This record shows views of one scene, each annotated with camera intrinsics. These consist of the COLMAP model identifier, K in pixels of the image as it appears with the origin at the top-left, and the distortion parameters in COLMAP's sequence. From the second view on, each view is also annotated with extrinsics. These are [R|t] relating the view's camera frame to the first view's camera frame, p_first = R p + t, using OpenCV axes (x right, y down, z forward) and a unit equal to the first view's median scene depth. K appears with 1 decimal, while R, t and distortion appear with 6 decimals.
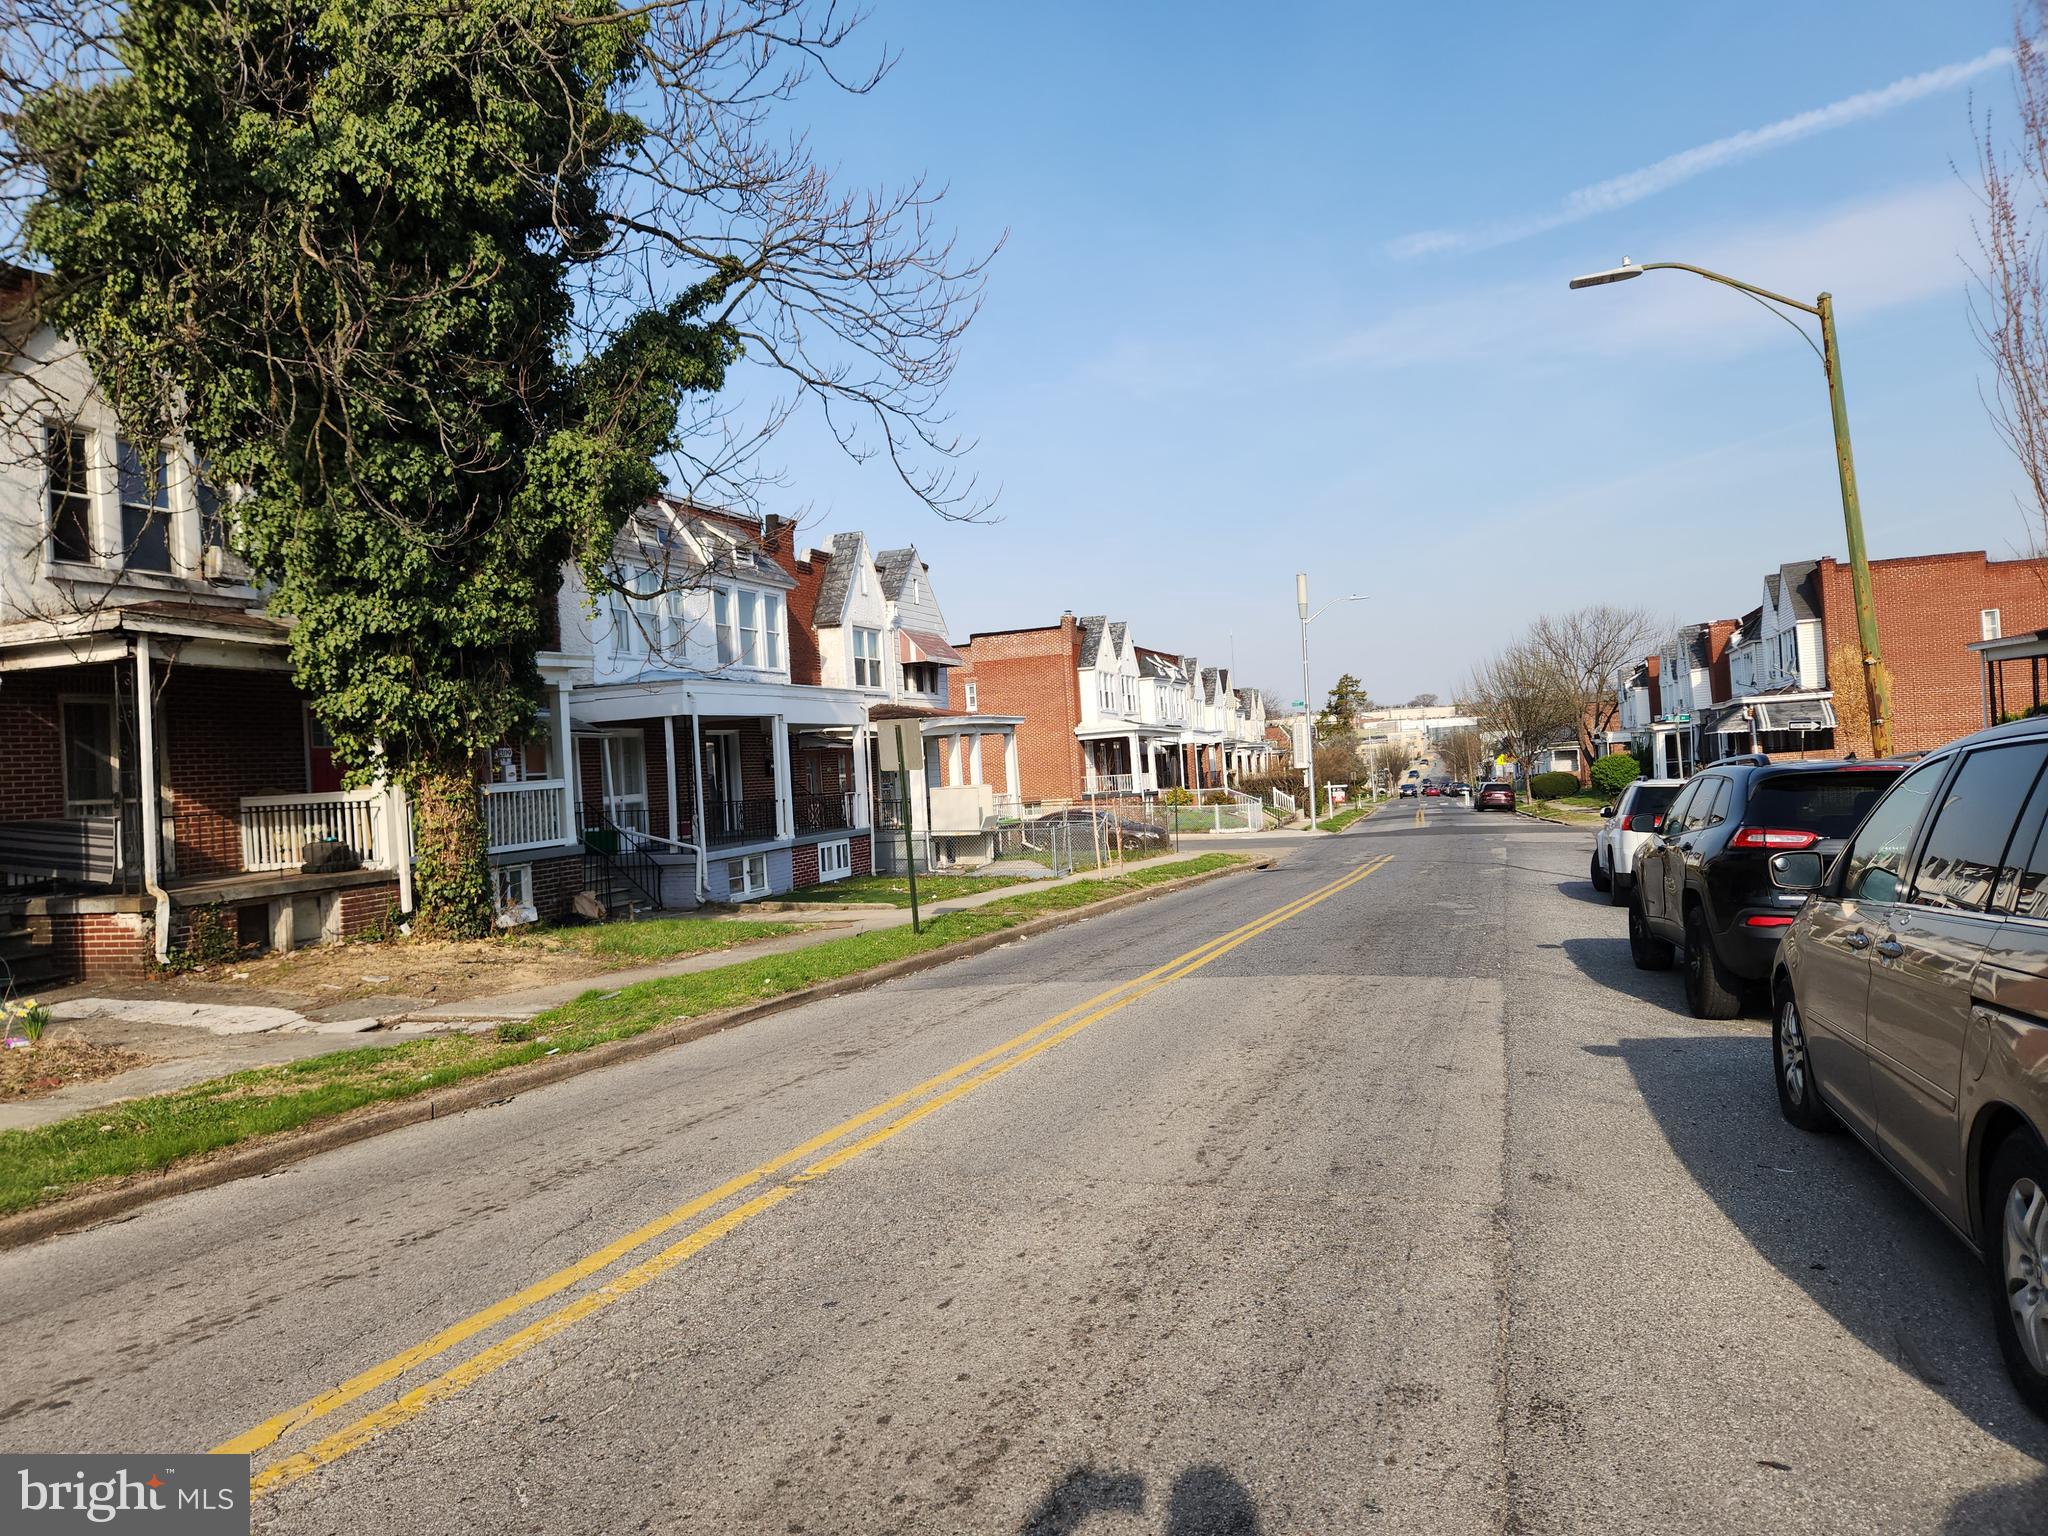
lens RADIAL K [[1371.4, 0, 1044.8], [0, 1371.4, 757.3], [0, 0, 1]] dist [0.055624, -0.038829]
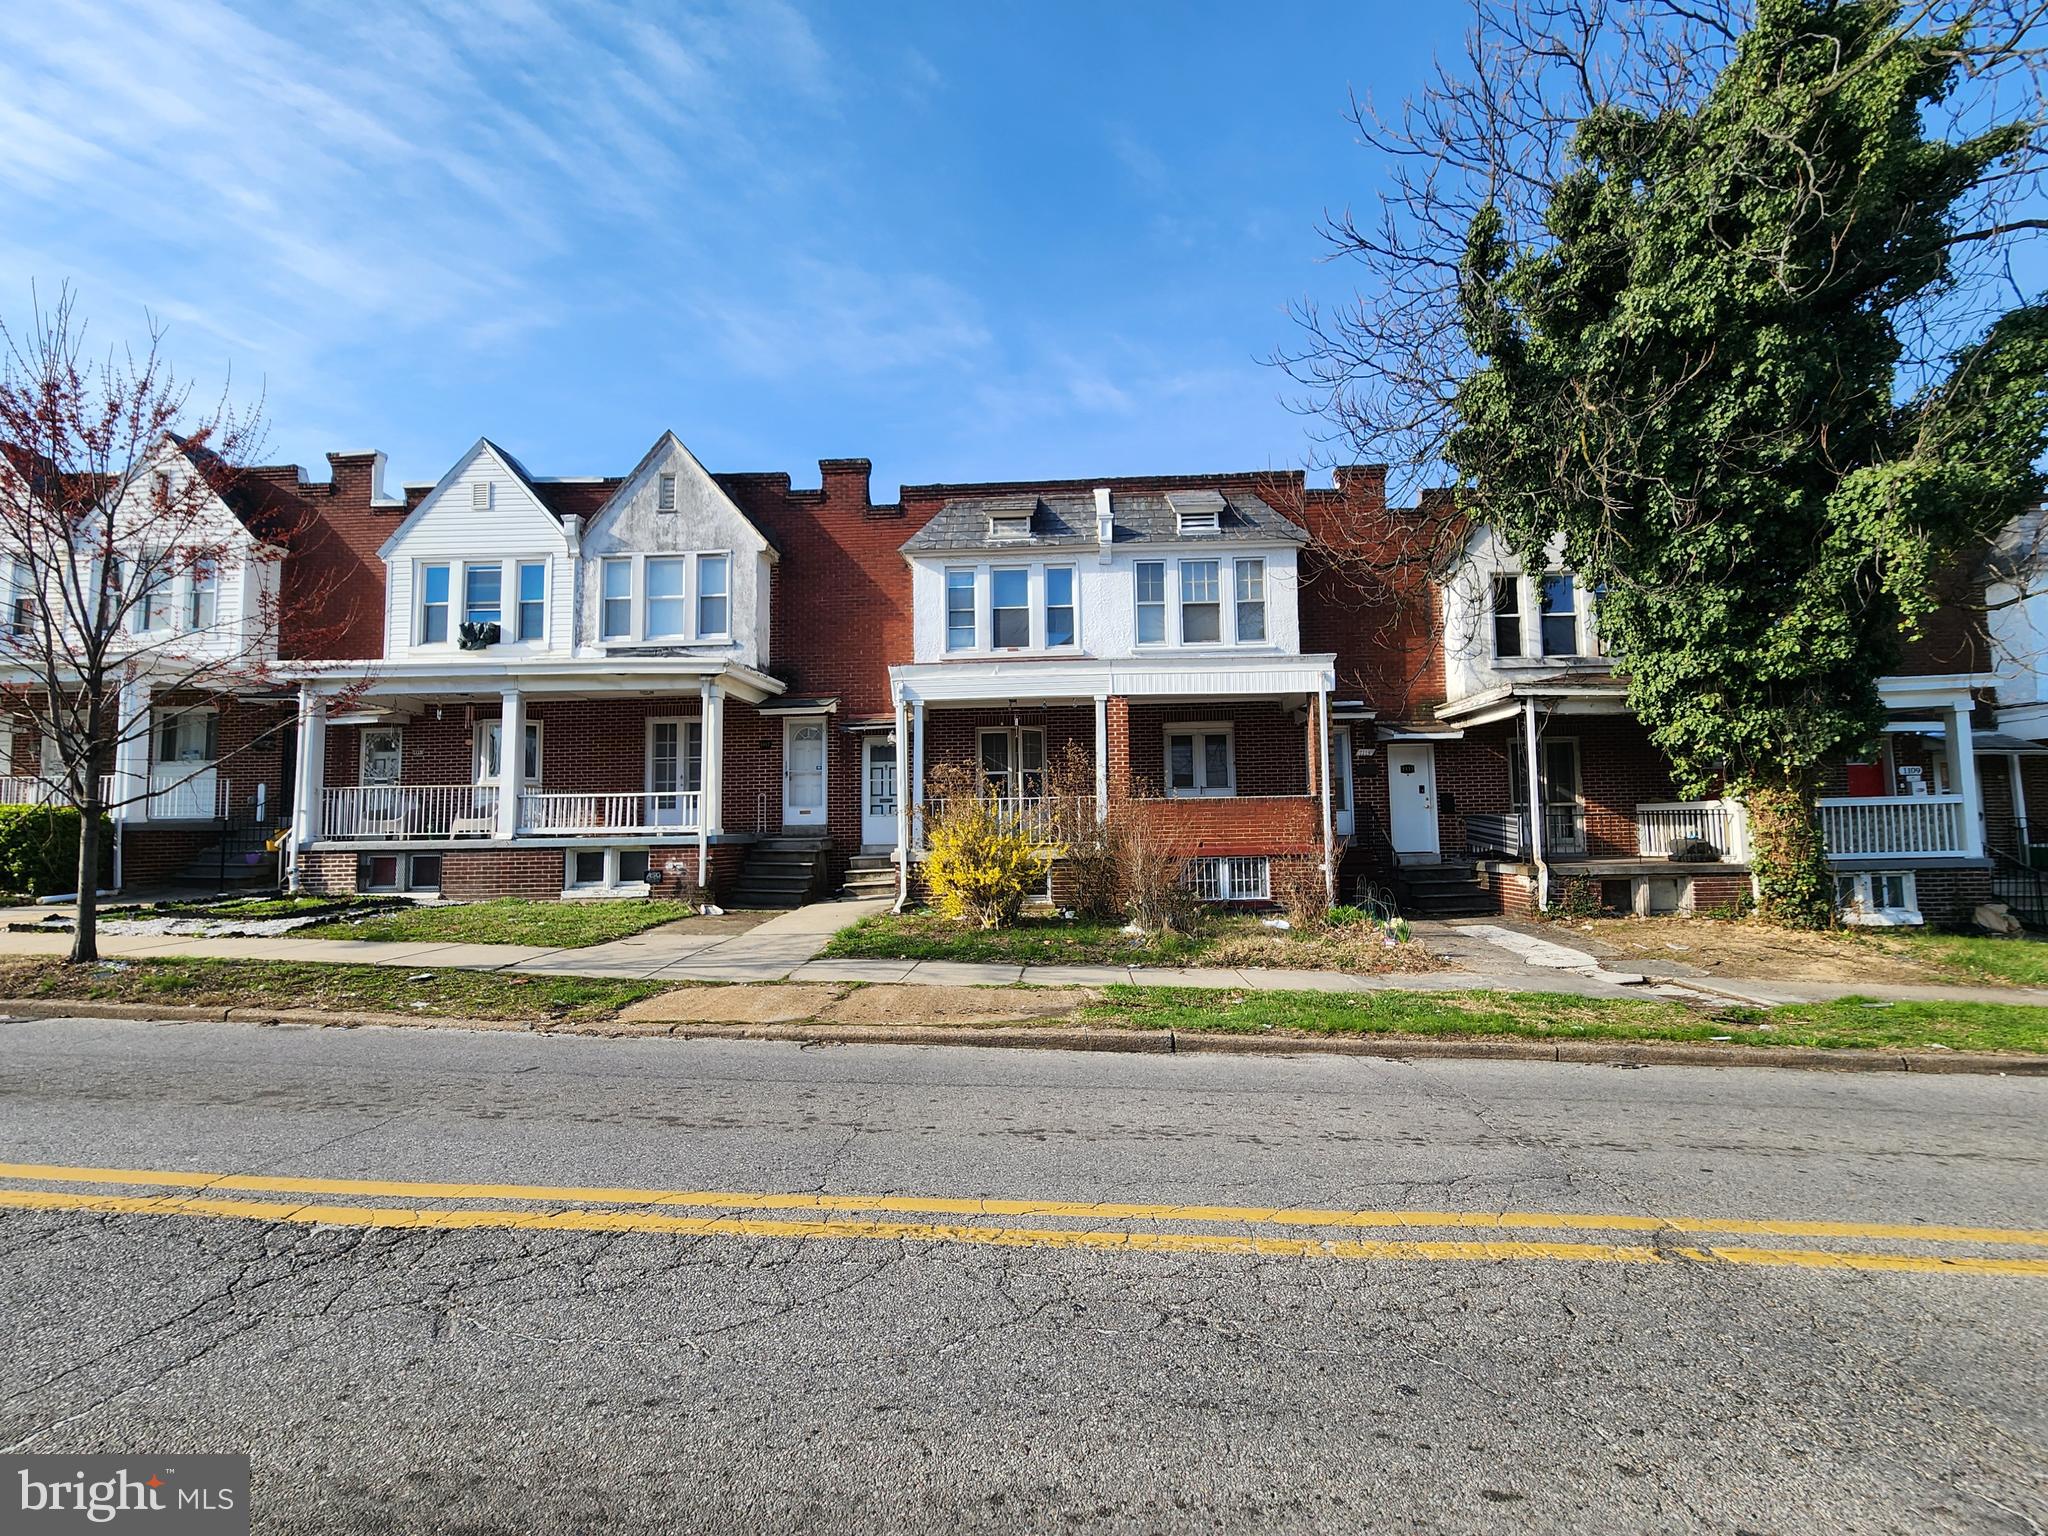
lens RADIAL K [[841.4, 0, 1016.2], [0, 841.4, 776.3], [0, 0, 1]] dist [0.000175, 0.000906]
pose [[0.292945, -0.008450, -0.956092, 0.081808], [0.005678, 0.999959, -0.007098, 0.003700], [0.956113, -0.003349, 0.292981, 0.178253]]
